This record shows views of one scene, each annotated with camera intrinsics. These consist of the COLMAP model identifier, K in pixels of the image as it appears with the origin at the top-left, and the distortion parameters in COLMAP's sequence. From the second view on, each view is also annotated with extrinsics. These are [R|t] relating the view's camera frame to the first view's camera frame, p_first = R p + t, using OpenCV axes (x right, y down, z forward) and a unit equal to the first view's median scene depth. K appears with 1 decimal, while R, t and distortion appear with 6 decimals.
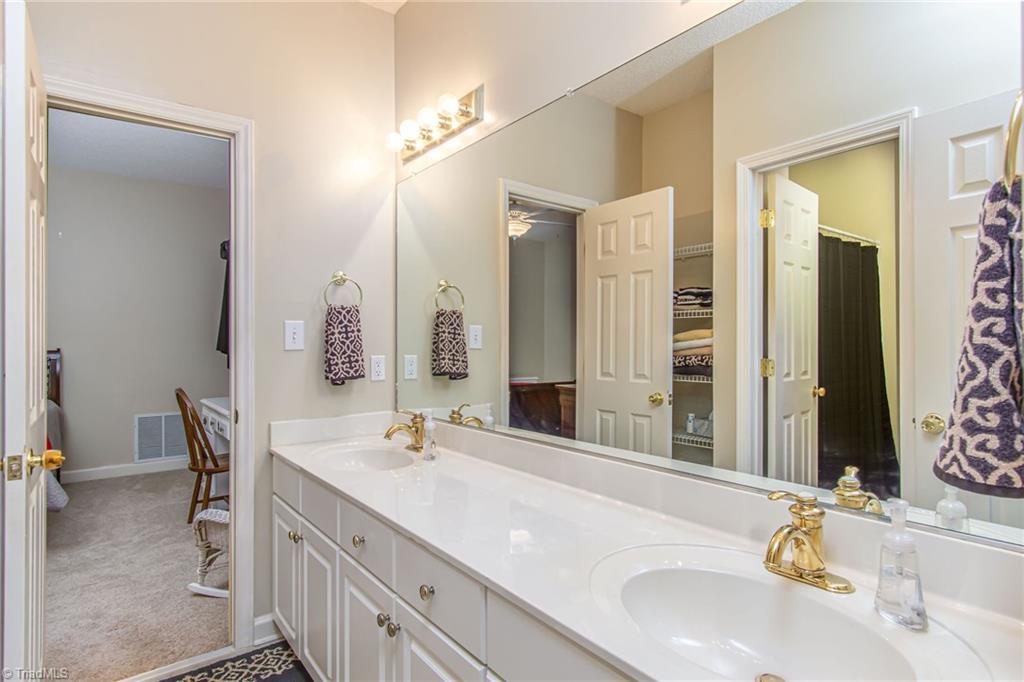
lens RADIAL K [[531.5, 0, 512.0], [0, 531.5, 341.0], [0, 0, 1]] dist [0.002829, 0.001065]
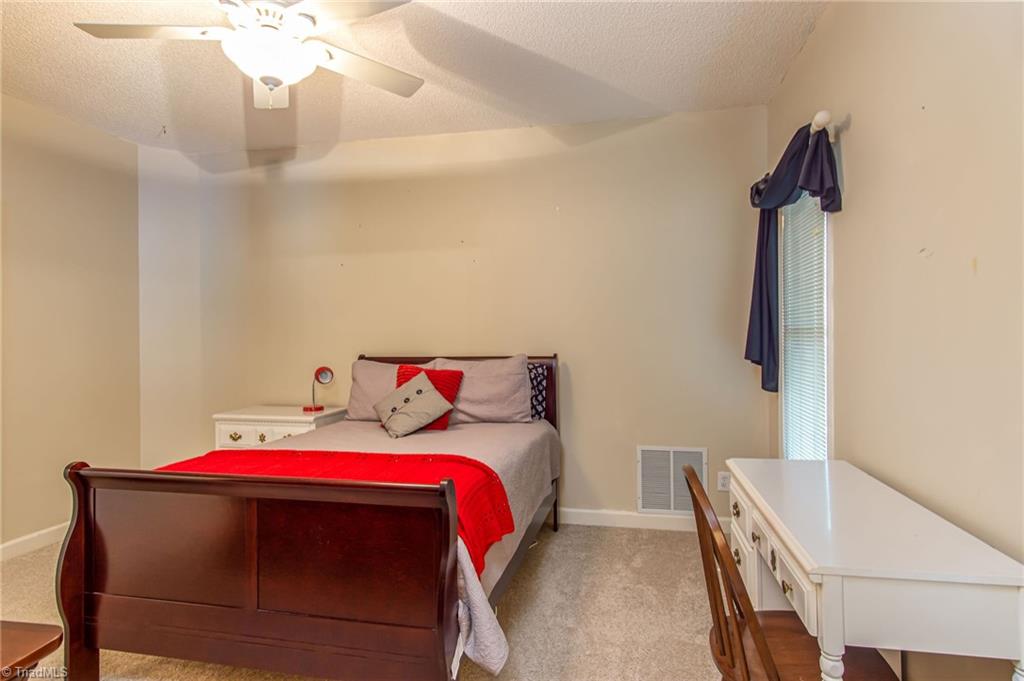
lens RADIAL K [[543.5, 0, 515.3], [0, 543.5, 337.4], [0, 0, 1]] dist [0.004268, 0.001681]
pose [[0.641465, 0.000195, -0.767152, -0.252342], [0.011116, 0.999893, 0.009549, -0.017459], [0.767071, -0.014653, 0.641394, 0.408021]]
